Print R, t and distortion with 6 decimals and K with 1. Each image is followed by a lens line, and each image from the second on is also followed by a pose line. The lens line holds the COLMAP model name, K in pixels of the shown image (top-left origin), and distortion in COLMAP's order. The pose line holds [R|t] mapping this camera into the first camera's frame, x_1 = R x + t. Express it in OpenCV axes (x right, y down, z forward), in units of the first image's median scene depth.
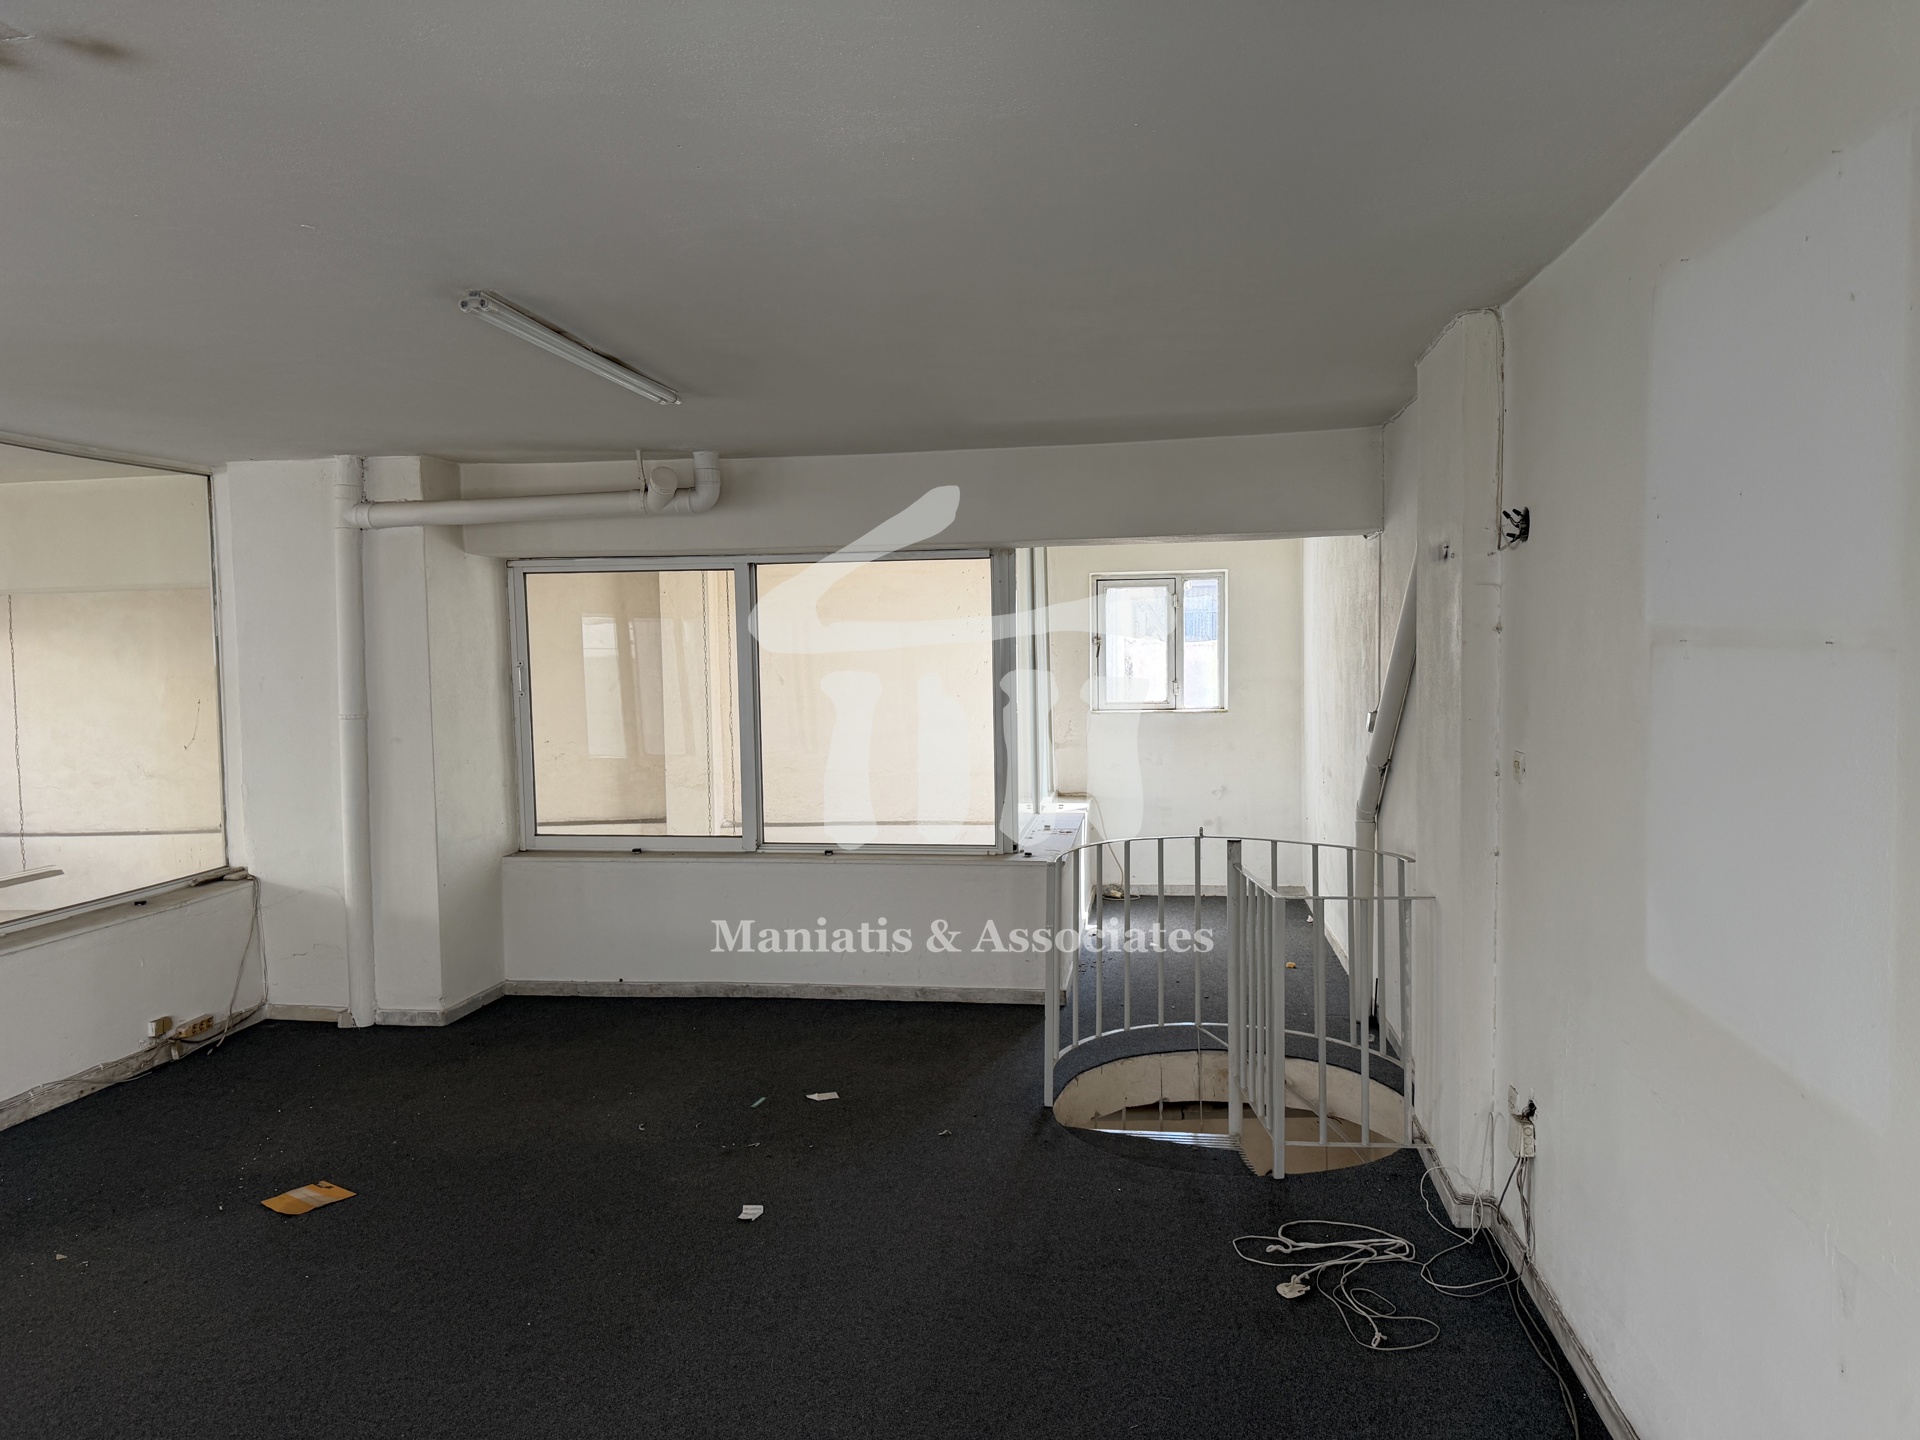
lens RADIAL K [[1333.0, 0, 962.7], [0, 1333.0, 731.2], [0, 0, 1]] dist [0.104274, -0.173019]
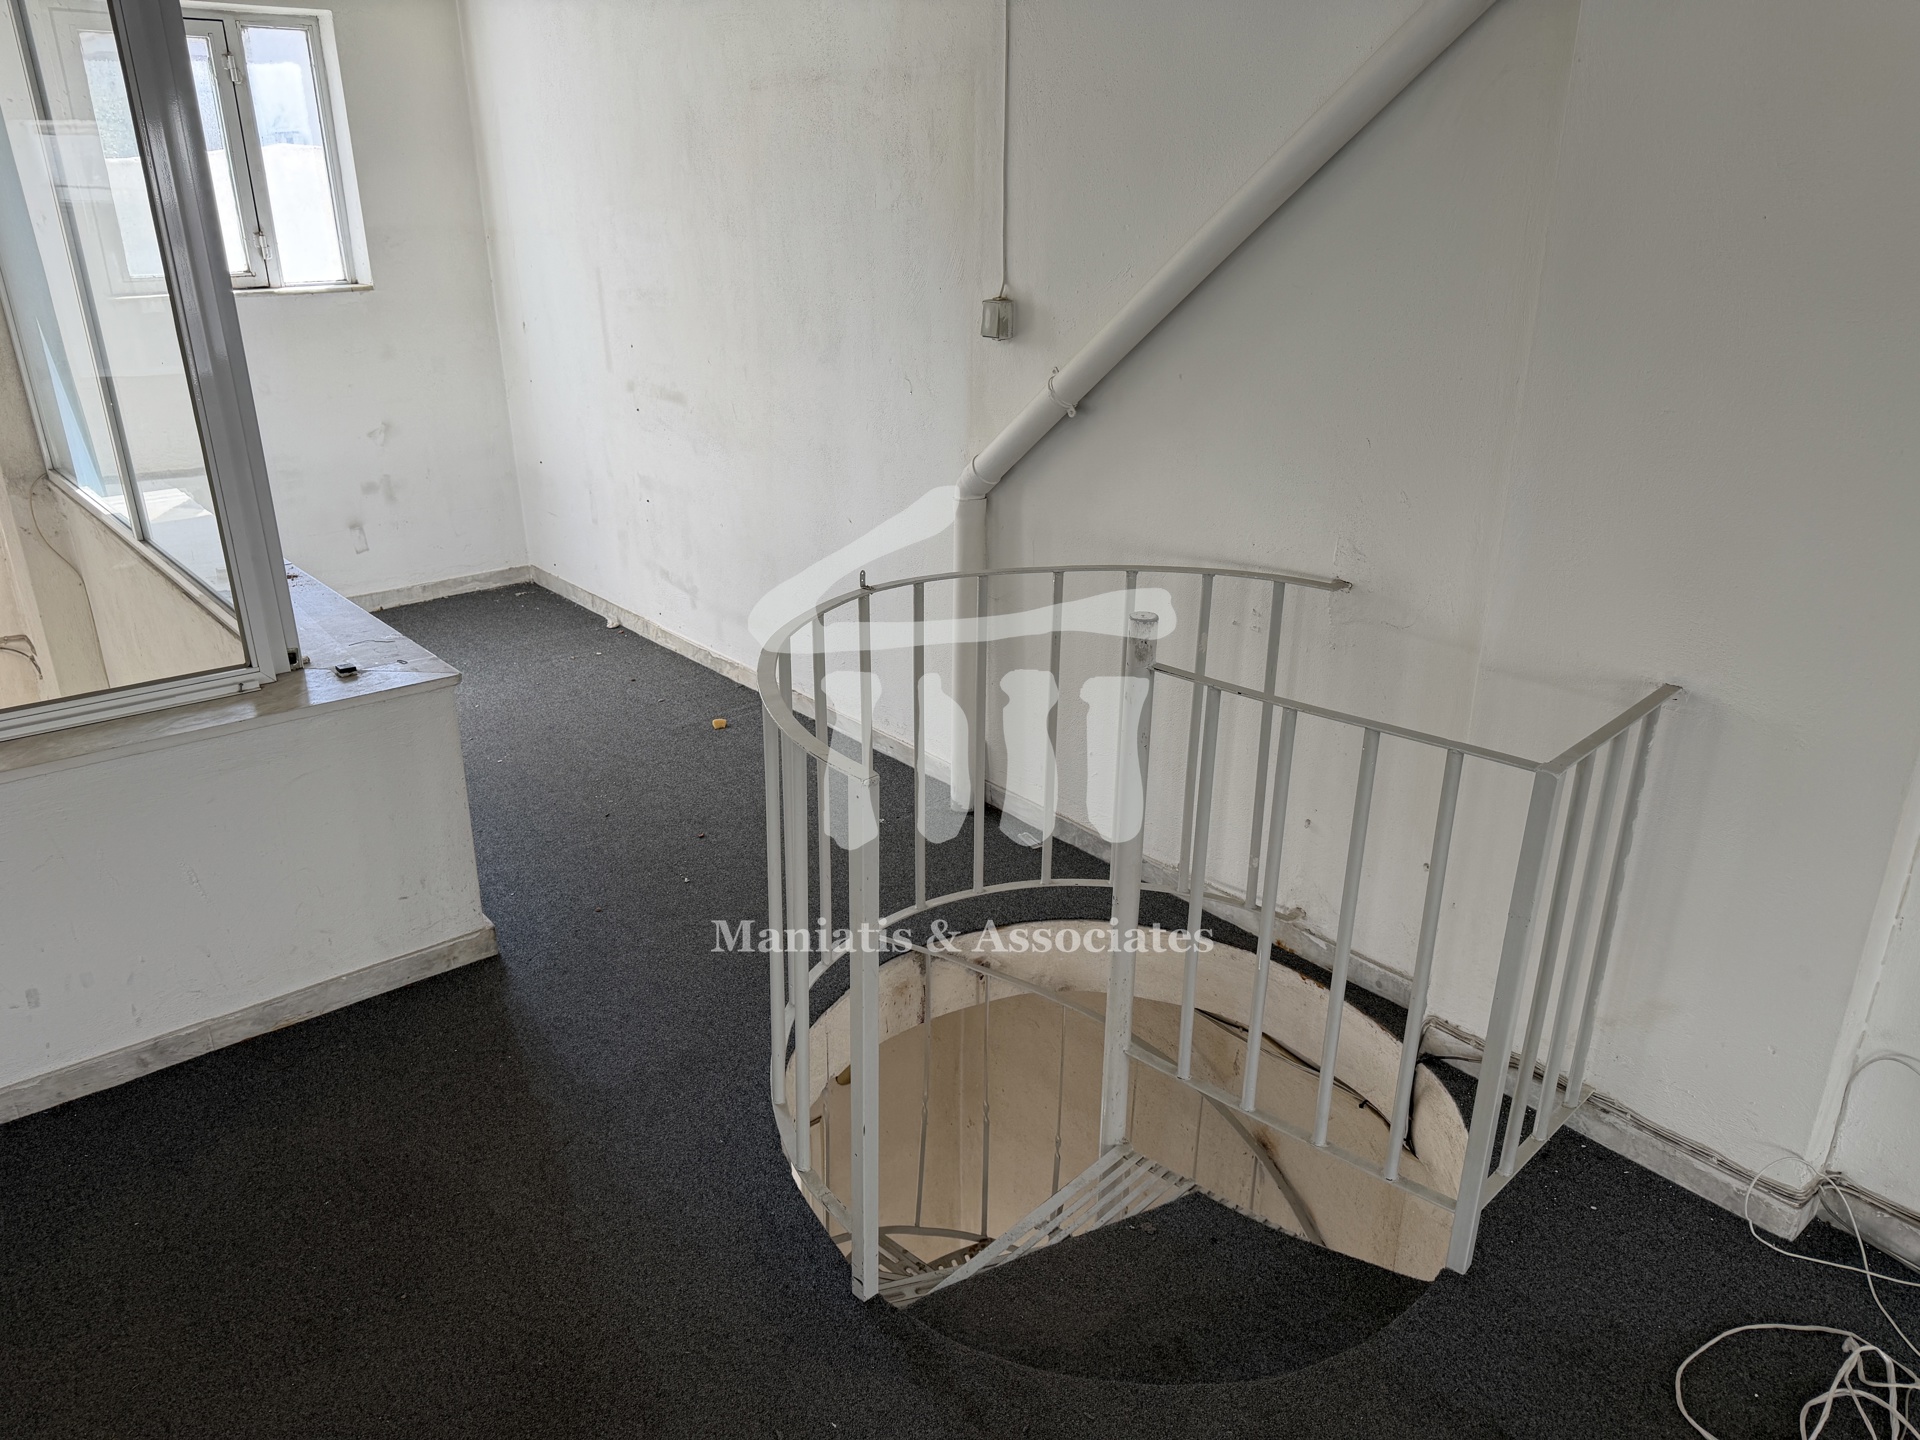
lens RADIAL K [[1369.5, 0, 959.6], [0, 1369.5, 728.1], [0, 0, 1]] dist [0.001481, -0.004224]
pose [[0.656429, -0.266869, 0.705607, -0.141146], [0.033154, 0.944639, 0.326431, -0.028349], [-0.753659, -0.190886, 0.628937, 0.577676]]
